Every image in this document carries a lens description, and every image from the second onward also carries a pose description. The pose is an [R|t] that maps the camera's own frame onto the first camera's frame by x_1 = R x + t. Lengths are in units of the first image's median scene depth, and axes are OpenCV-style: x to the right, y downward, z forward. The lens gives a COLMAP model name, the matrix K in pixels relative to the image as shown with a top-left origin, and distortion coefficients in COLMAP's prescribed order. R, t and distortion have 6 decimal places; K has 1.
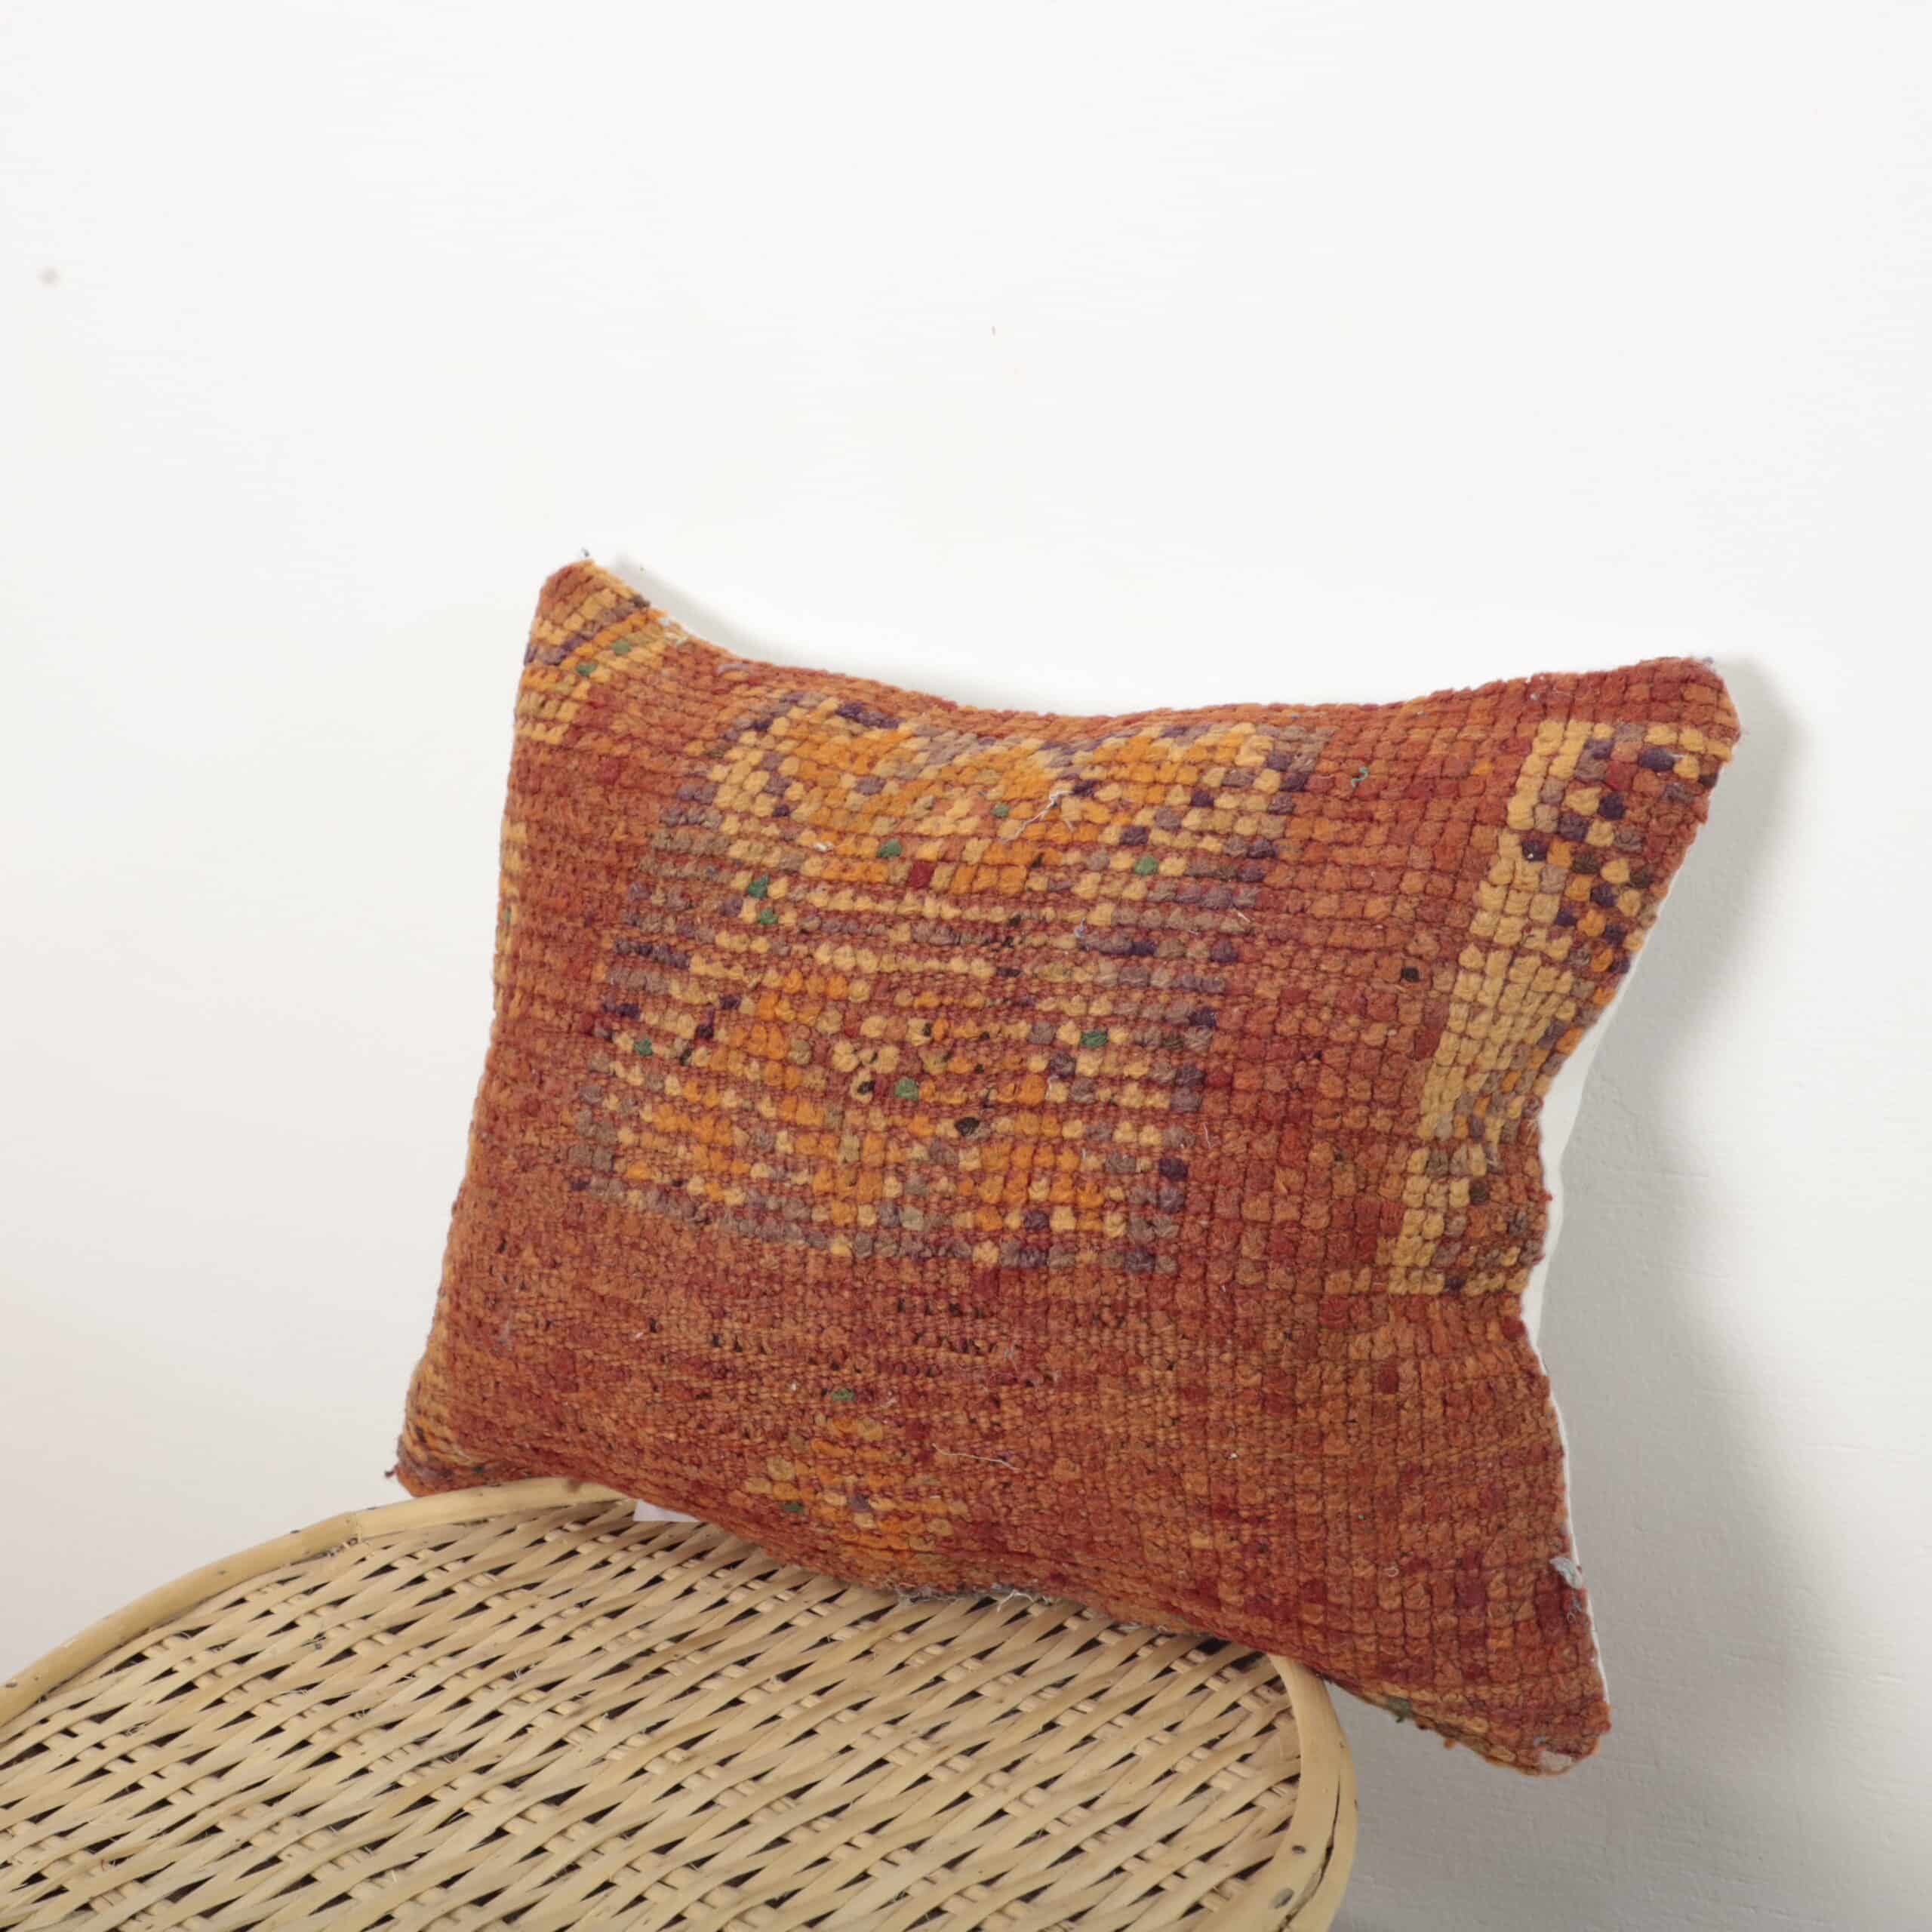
lens RADIAL K [[3498.1, 0, 967.1], [0, 3498.1, 964.3], [0, 0, 1]] dist [0.080999, 0.000000]
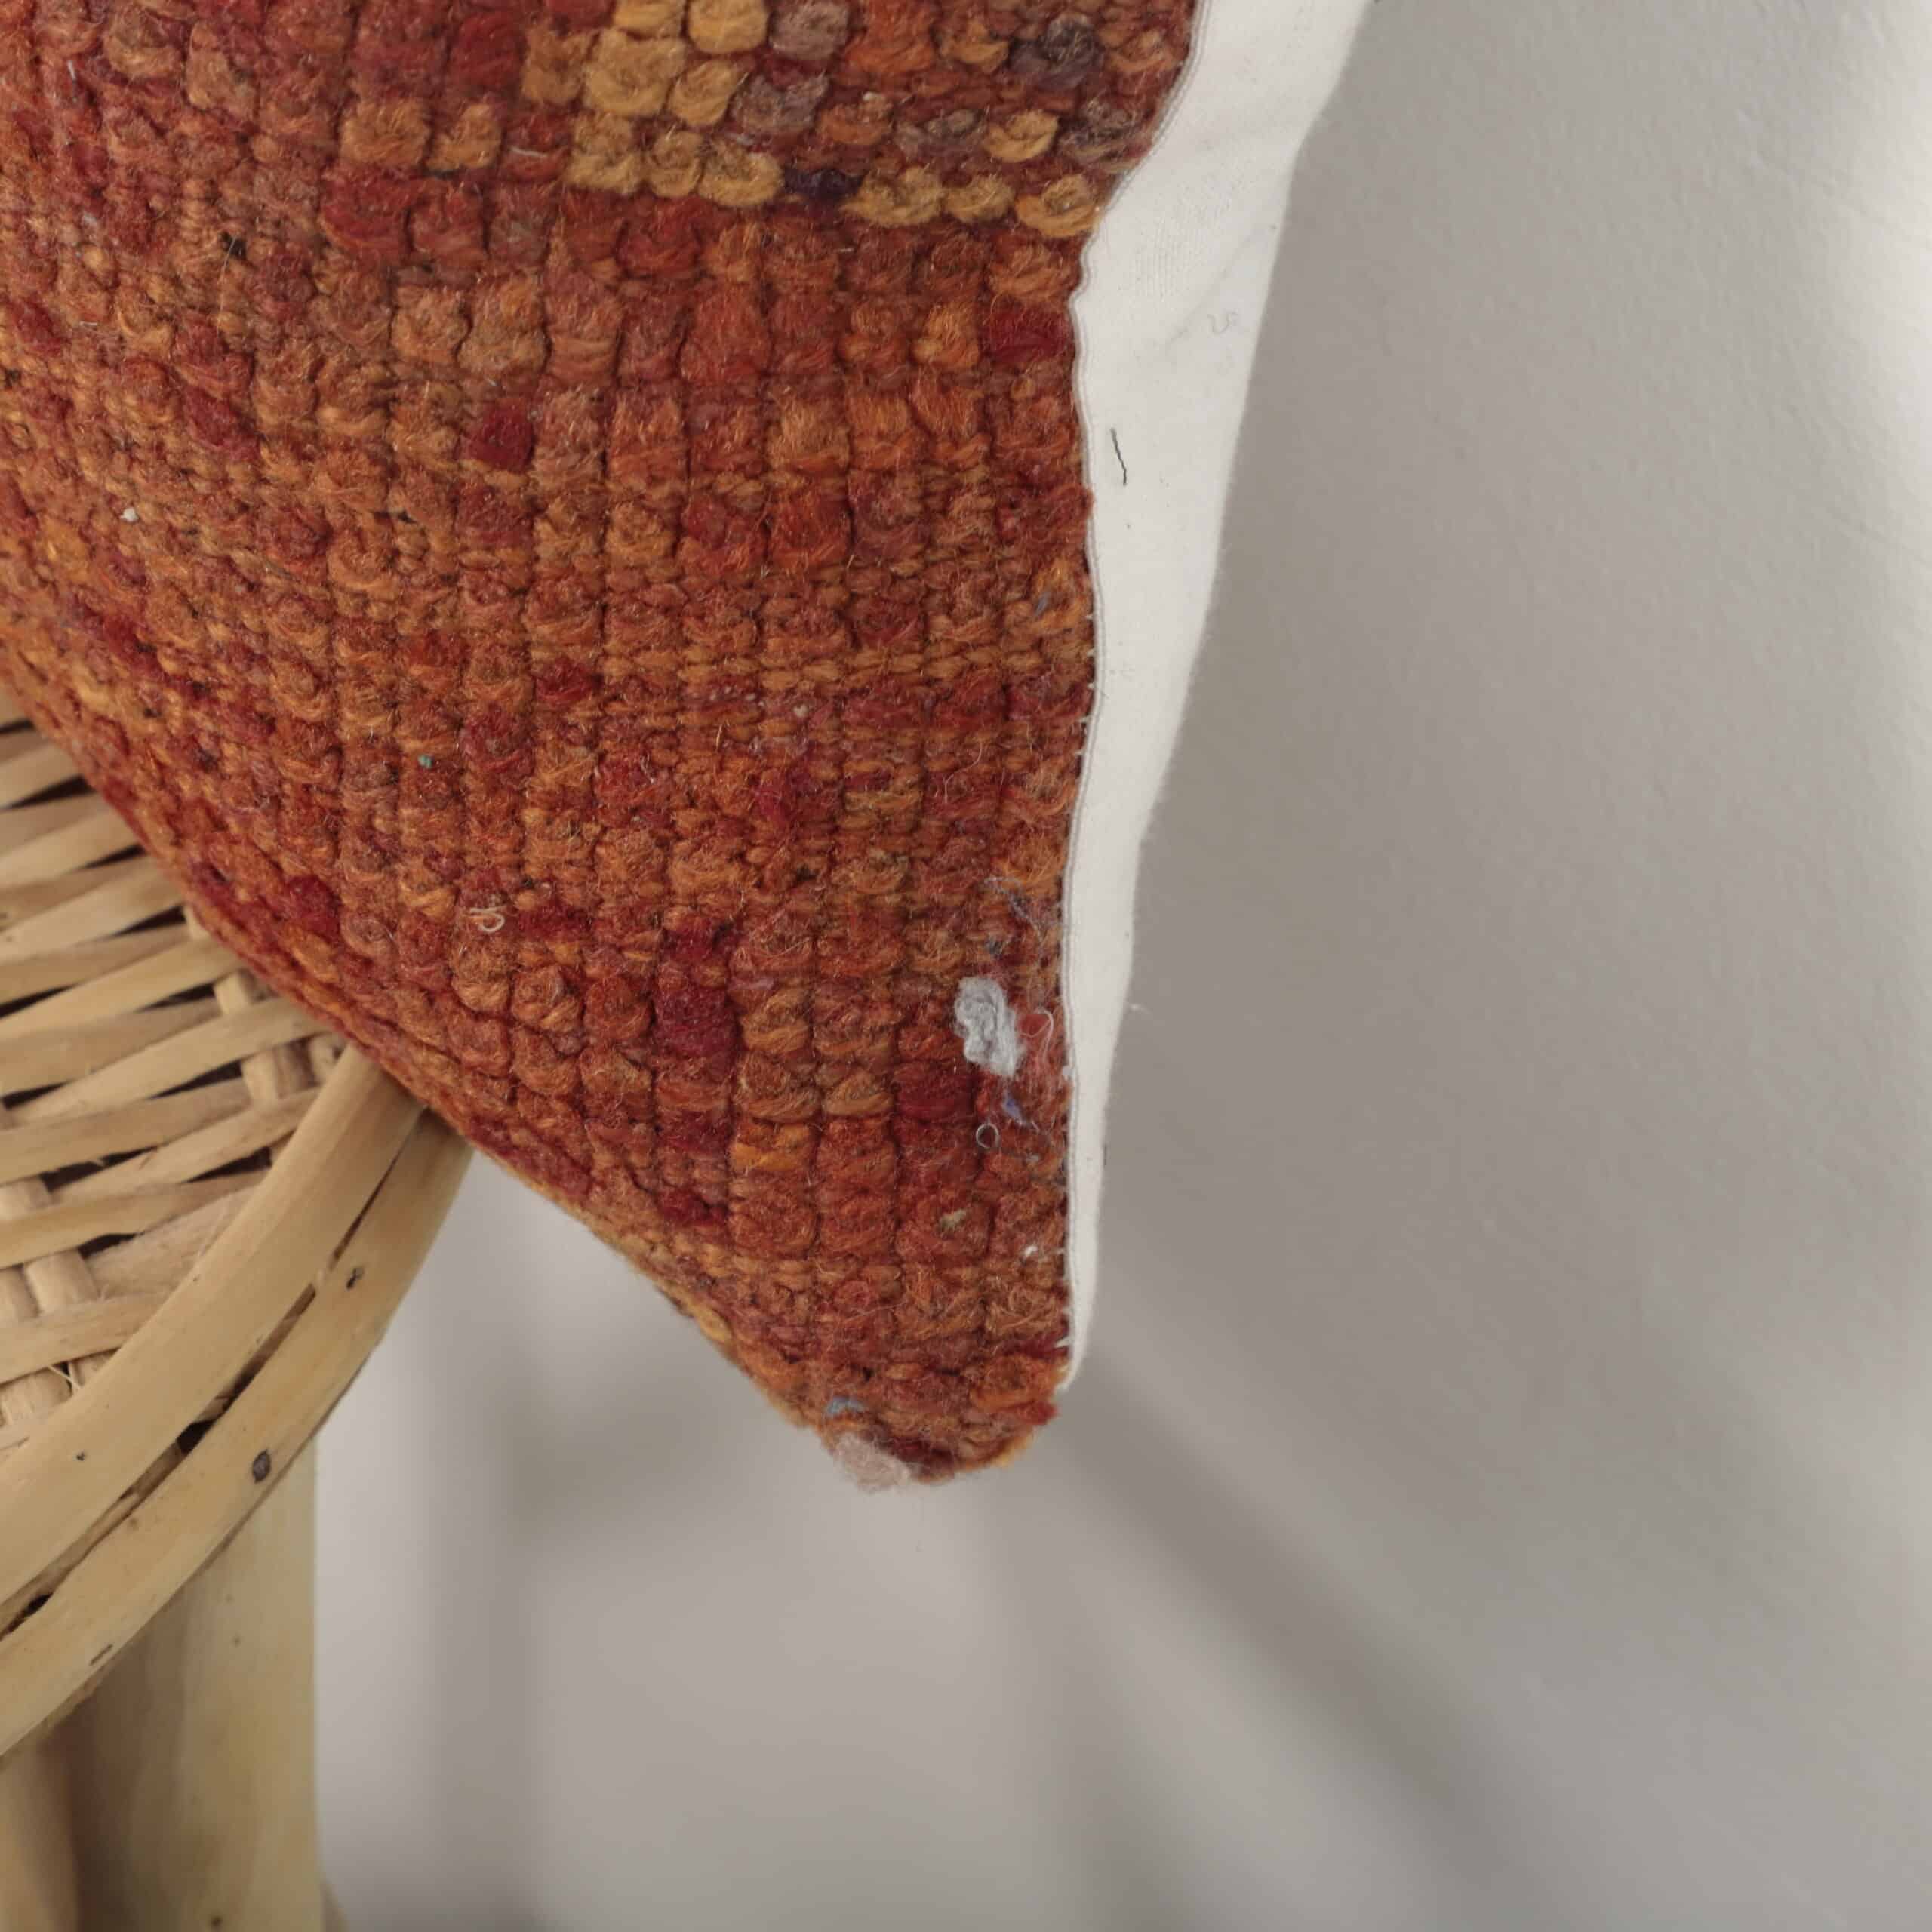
lens RADIAL K [[5184.8, 0, 960.7], [0, 5184.8, 972.7], [0, 0, 1]] dist [0.136850, 0.000000]
pose [[0.940749, 0.260088, -0.217590, 0.274215], [-0.151796, 0.896775, 0.415636, -0.051041], [0.303231, -0.357980, 0.883120, 0.516200]]
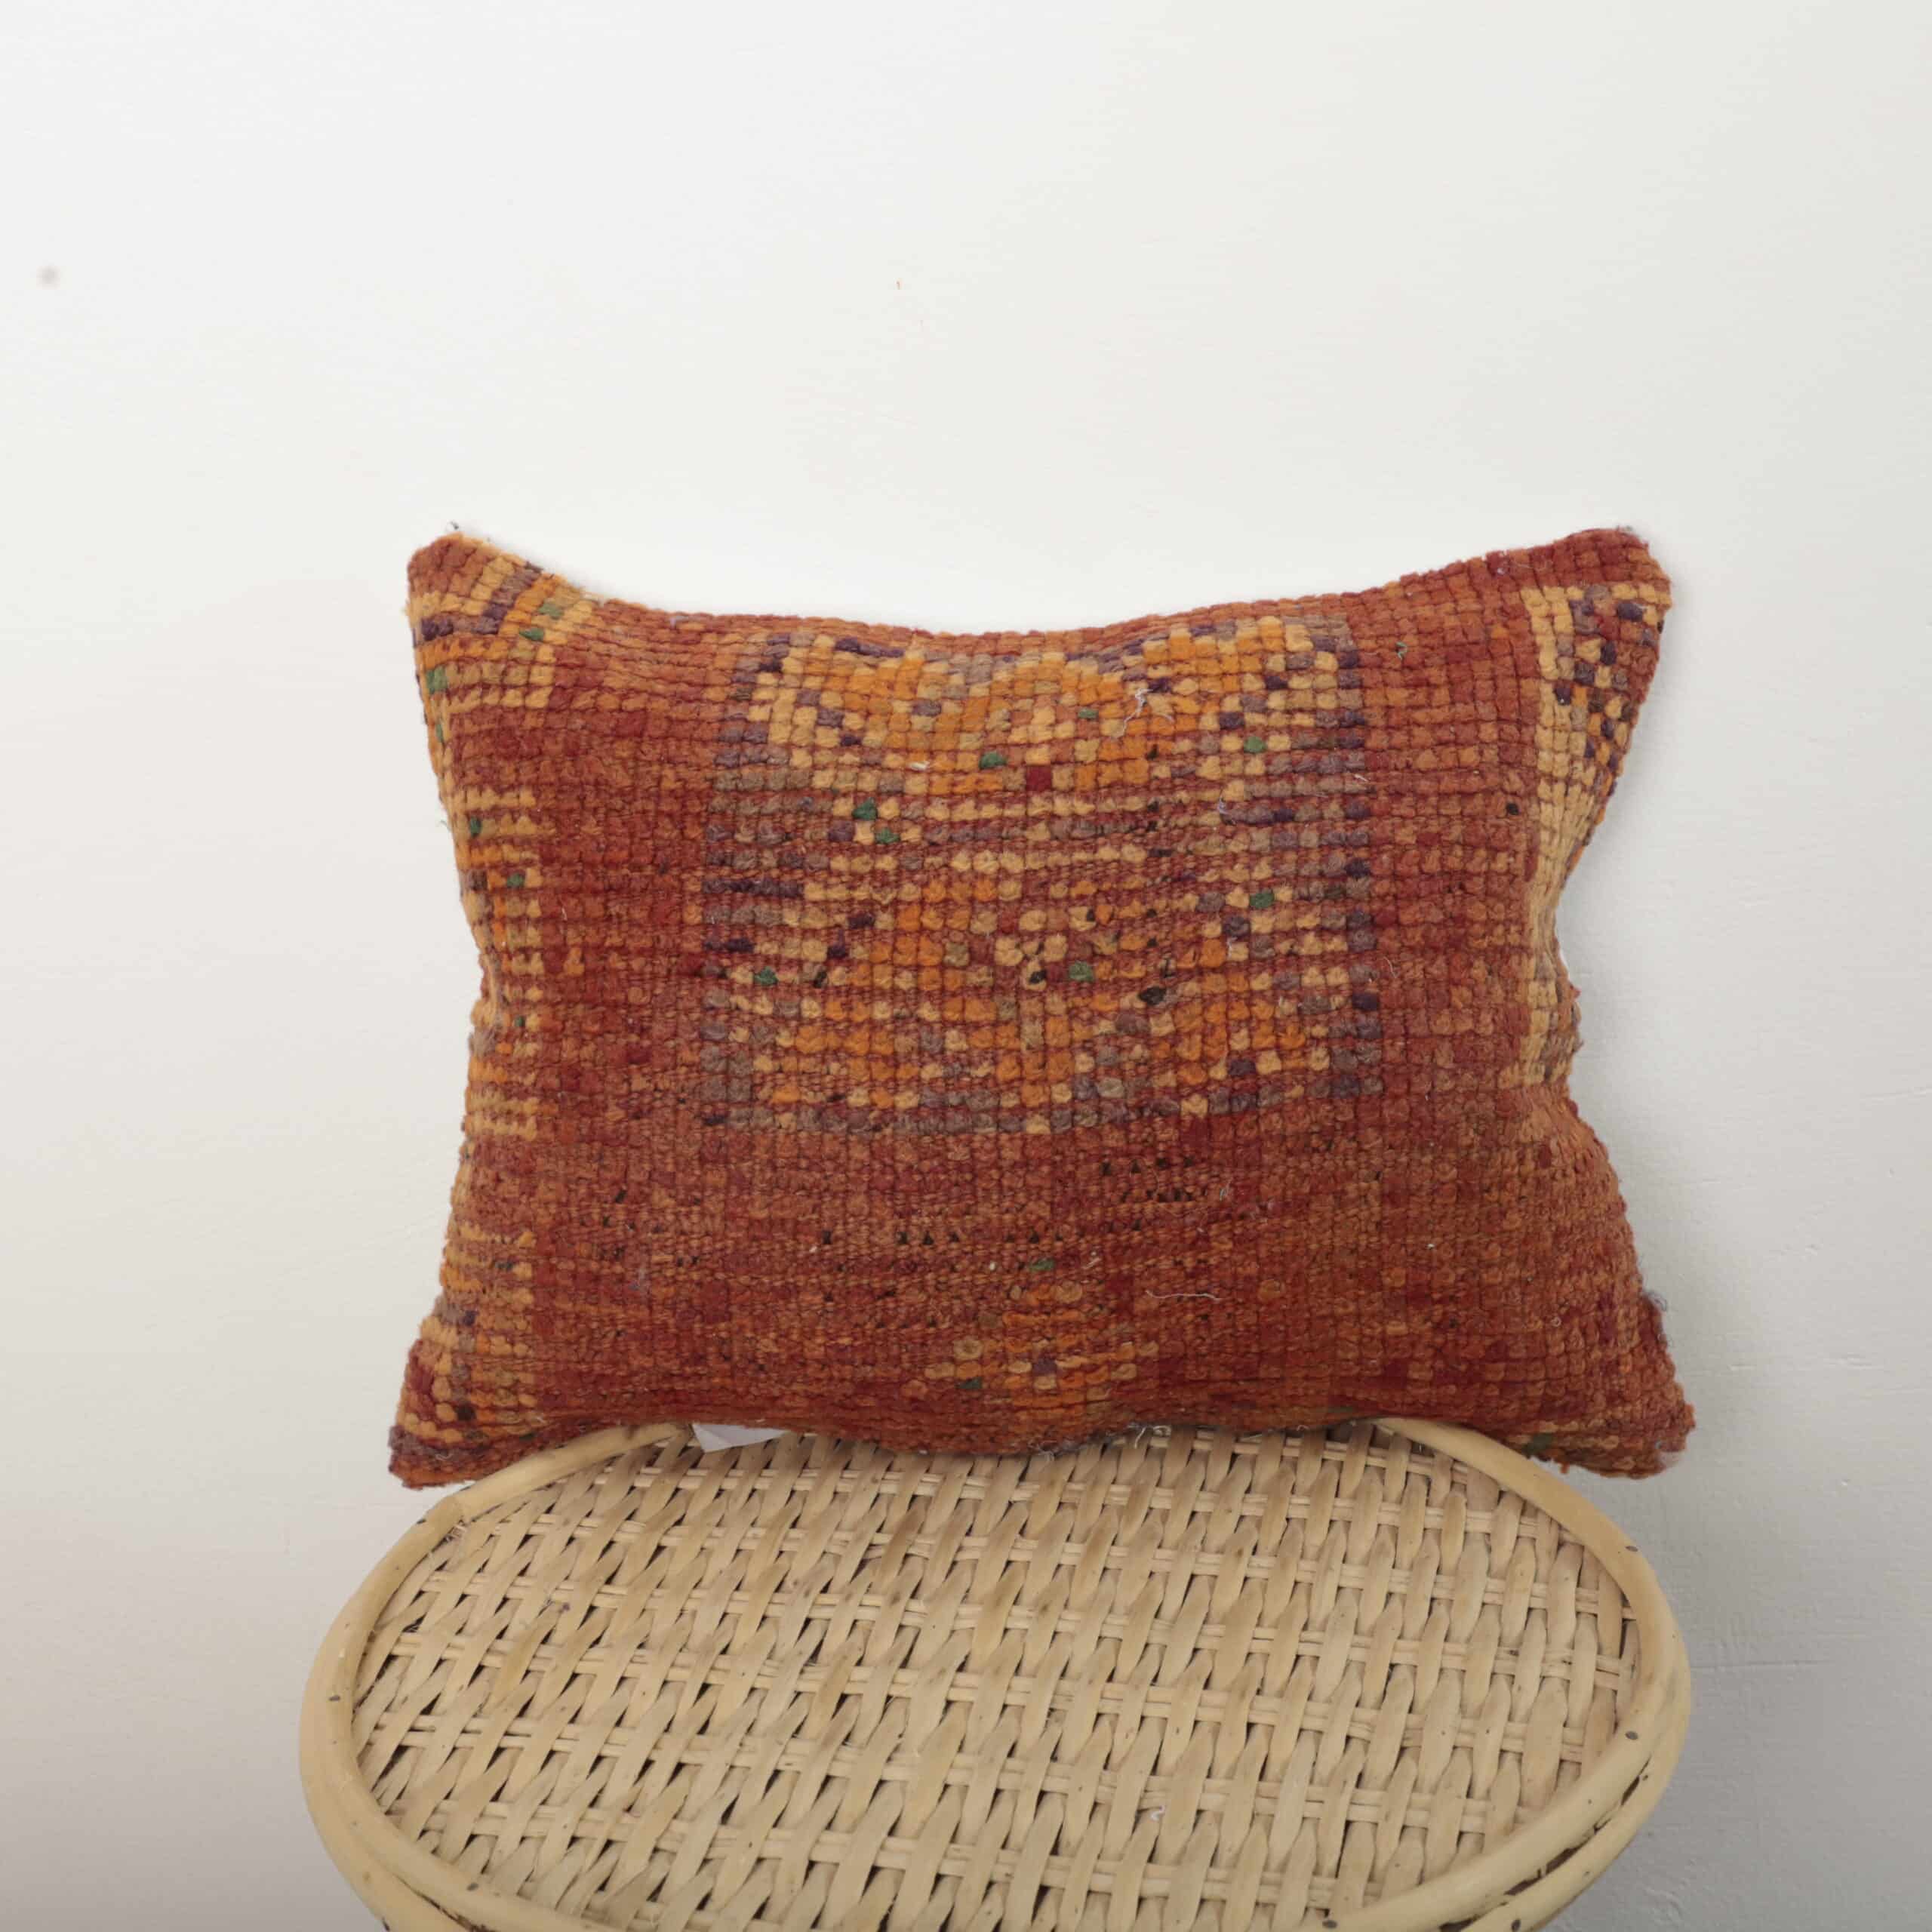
lens RADIAL K [[3426.3, 0, 949.7], [0, 3426.3, 959.8], [0, 0, 1]] dist [0.155868, 0.000000]
pose [[0.870848, -0.122699, 0.475992, -0.558781], [0.128498, 0.991498, 0.020491, 0.004900], [-0.474459, 0.043320, 0.879211, 0.083614]]
